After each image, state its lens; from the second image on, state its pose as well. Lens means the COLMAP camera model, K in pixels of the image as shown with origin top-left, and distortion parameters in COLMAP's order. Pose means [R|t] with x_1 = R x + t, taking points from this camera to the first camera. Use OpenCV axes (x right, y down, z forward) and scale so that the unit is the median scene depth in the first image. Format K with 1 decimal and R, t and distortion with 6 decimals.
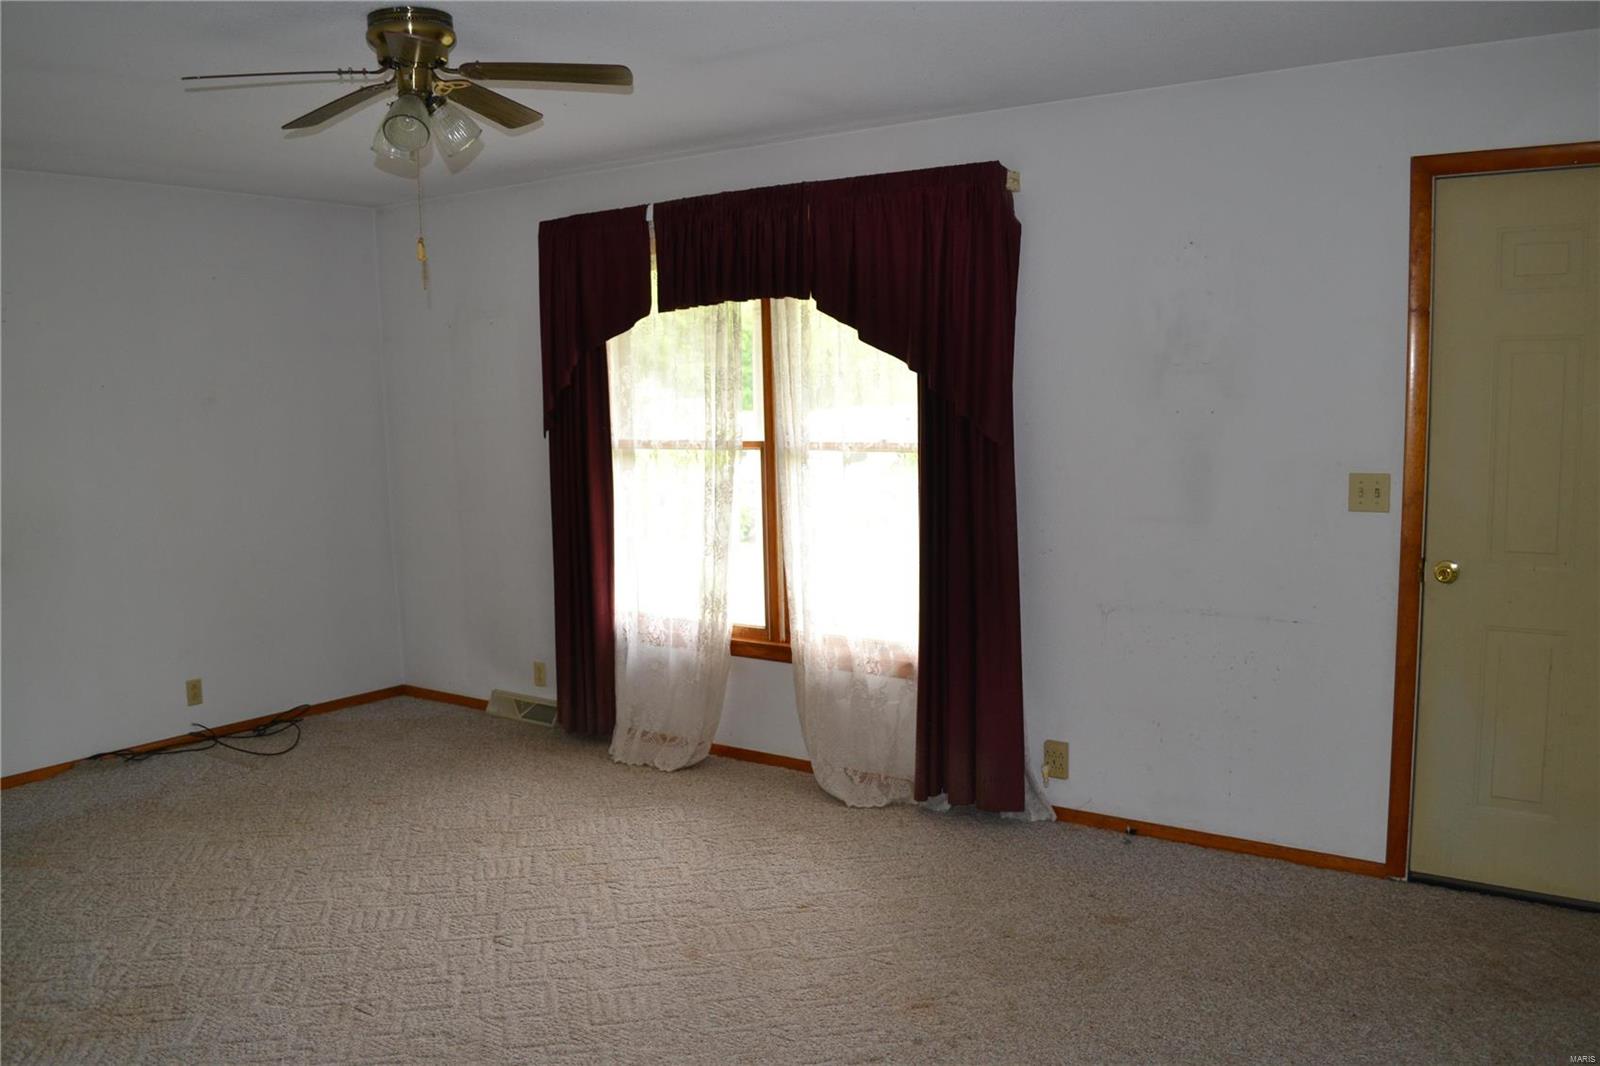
lens RADIAL K [[1278.9, 0, 798.2], [0, 1278.9, 540.9], [0, 0, 1]] dist [-0.085029, 0.003151]
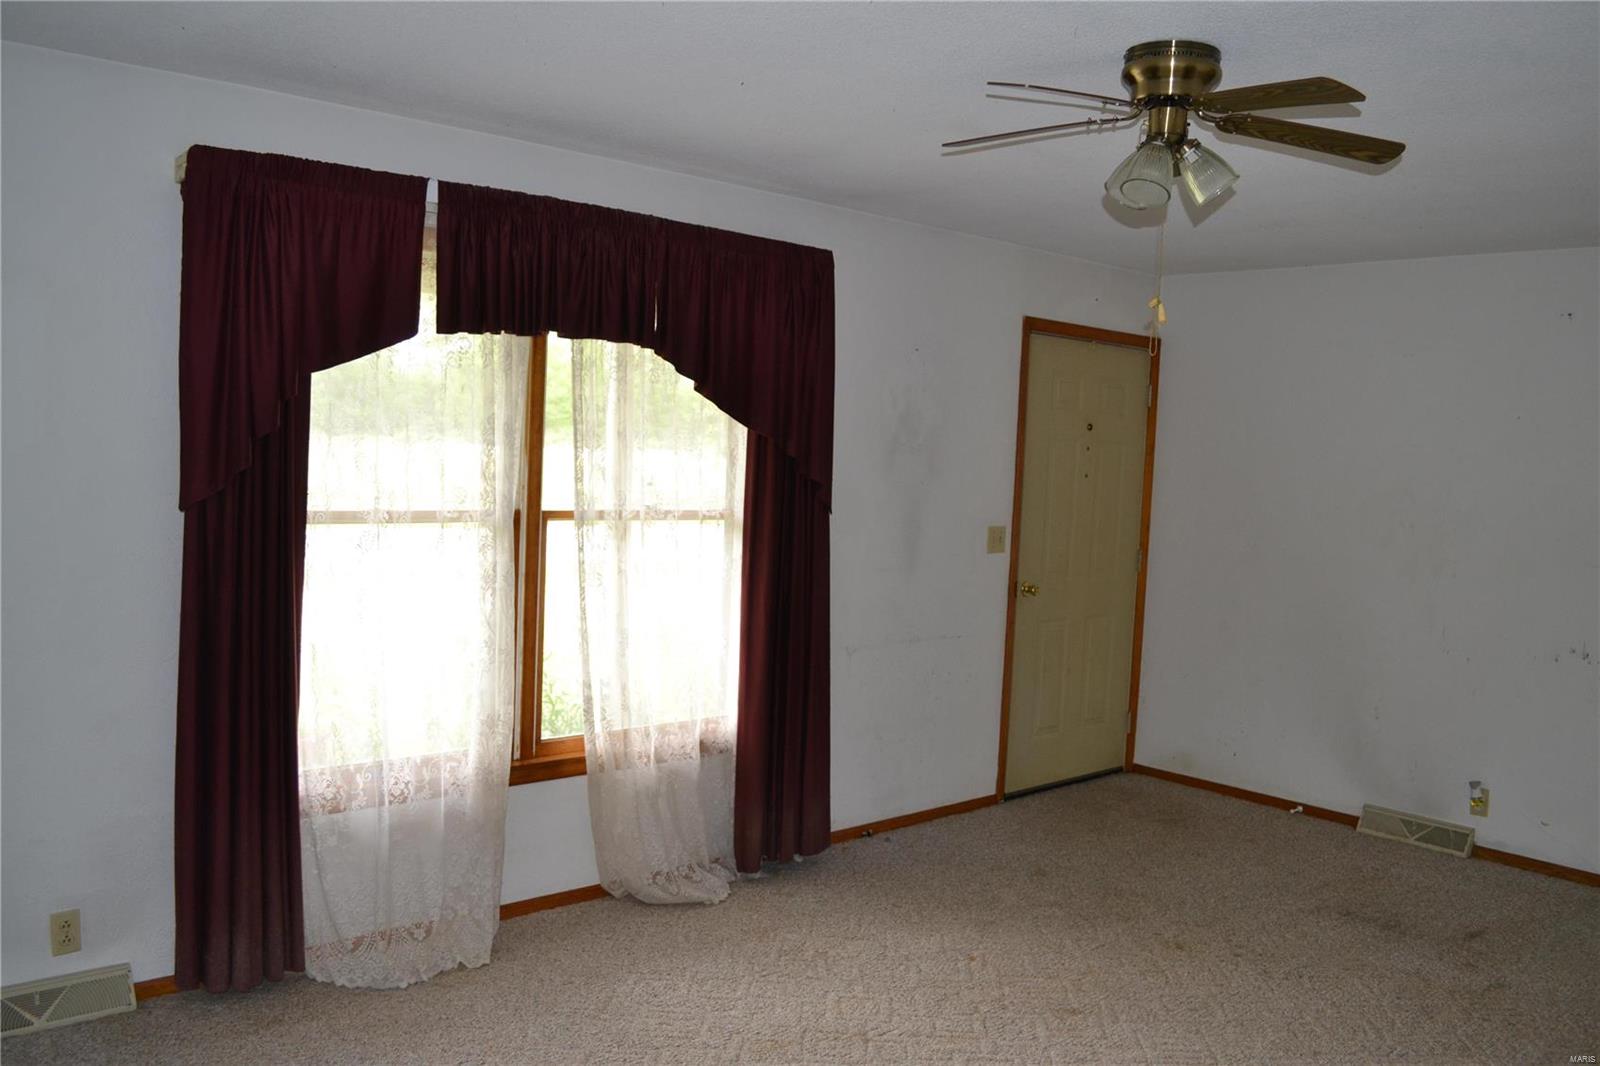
lens RADIAL K [[1278.9, 0, 798.1], [0, 1278.9, 525.3], [0, 0, 1]] dist [-0.085029, 0.003151]
pose [[0.234259, -0.028403, 0.971759, -0.839699], [0.071157, 0.997393, 0.011998, -0.072118], [-0.969567, 0.066336, 0.235670, 0.712013]]
